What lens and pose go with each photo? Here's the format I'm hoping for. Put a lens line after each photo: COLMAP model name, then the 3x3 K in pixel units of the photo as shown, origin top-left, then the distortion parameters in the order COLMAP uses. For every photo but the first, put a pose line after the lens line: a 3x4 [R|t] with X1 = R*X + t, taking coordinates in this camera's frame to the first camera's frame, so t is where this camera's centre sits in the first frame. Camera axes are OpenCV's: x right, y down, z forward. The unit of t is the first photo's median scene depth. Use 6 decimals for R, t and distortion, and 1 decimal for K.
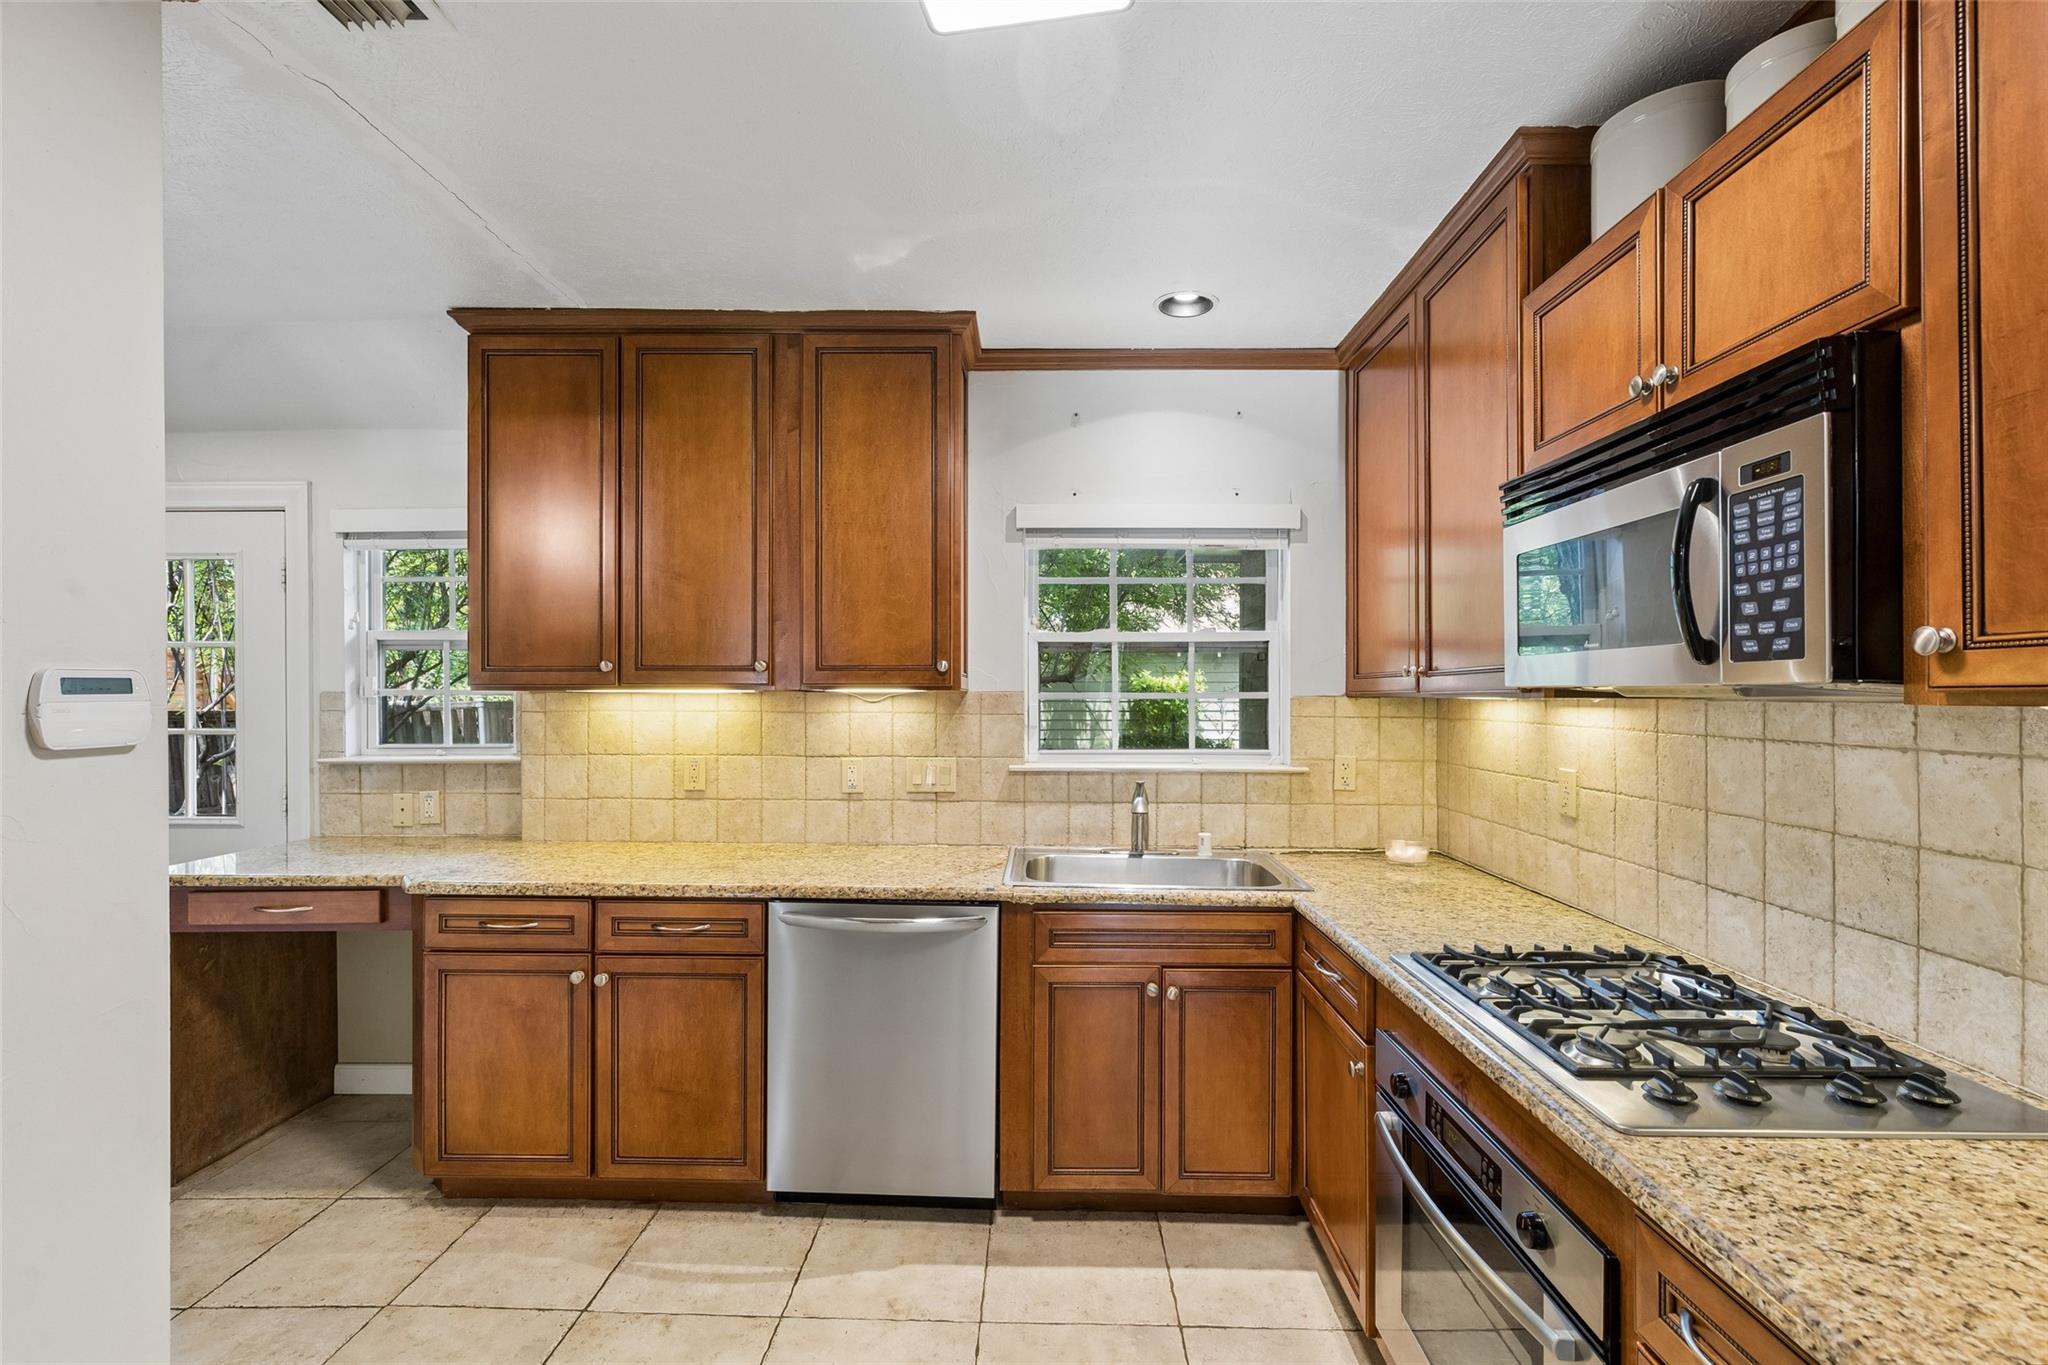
lens RADIAL K [[933.3, 0, 1025.0], [0, 933.3, 691.2], [0, 0, 1]] dist [-0.001218, -0.000095]
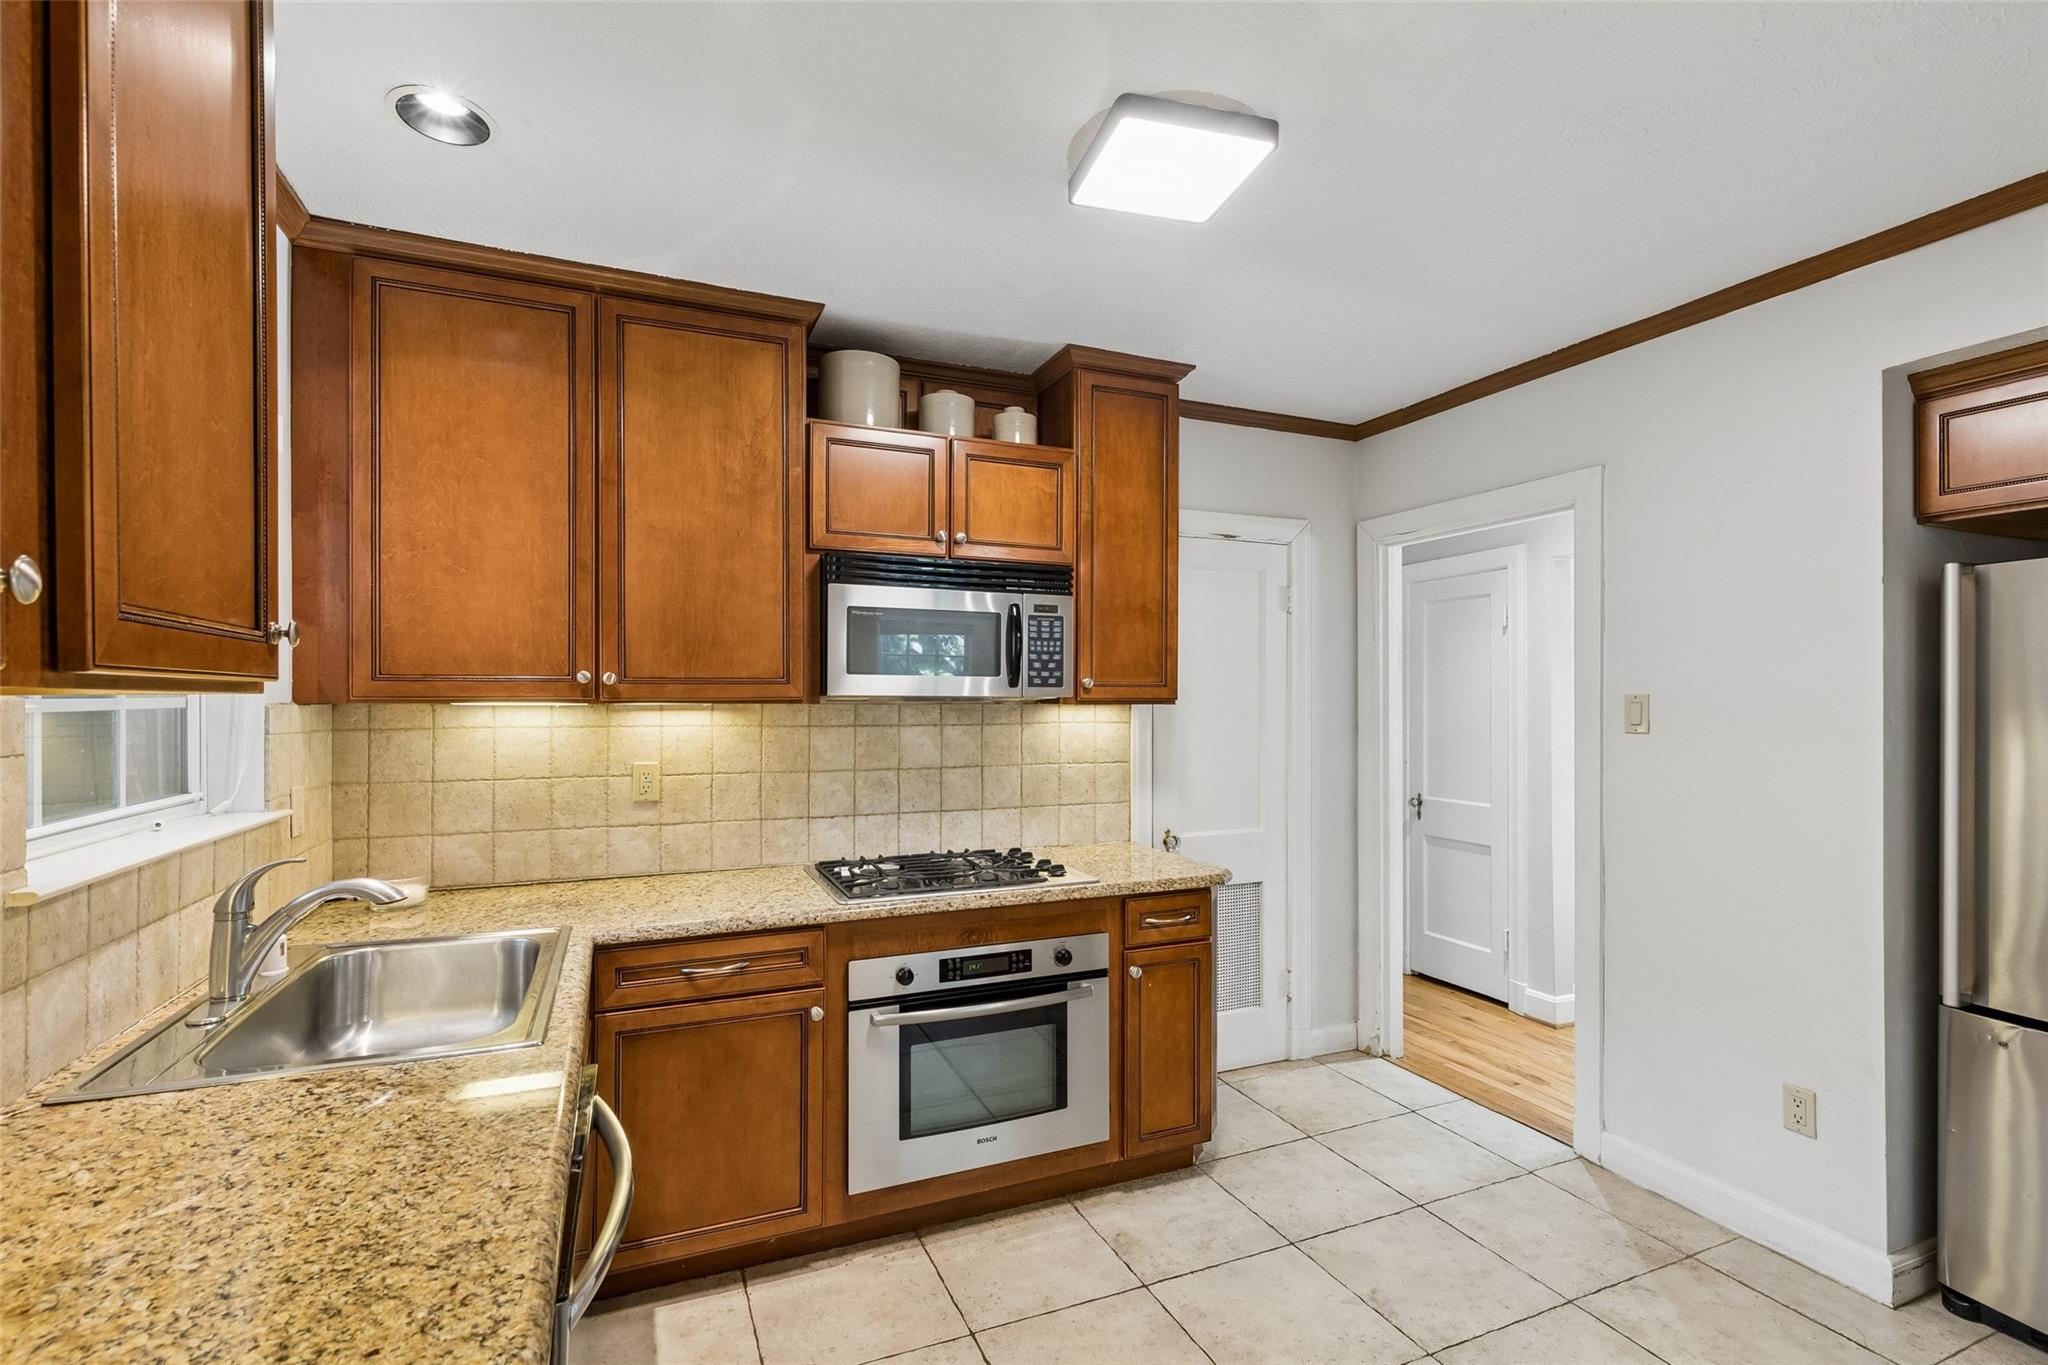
lens RADIAL K [[933.3, 0, 1025.7], [0, 933.3, 692.9], [0, 0, 1]] dist [-0.001218, -0.000095]
pose [[-0.410084, 0.004785, 0.912035, -1.395064], [-0.003231, 0.999972, -0.006700, -0.001315], [-0.912042, -0.005694, -0.410057, 2.013298]]
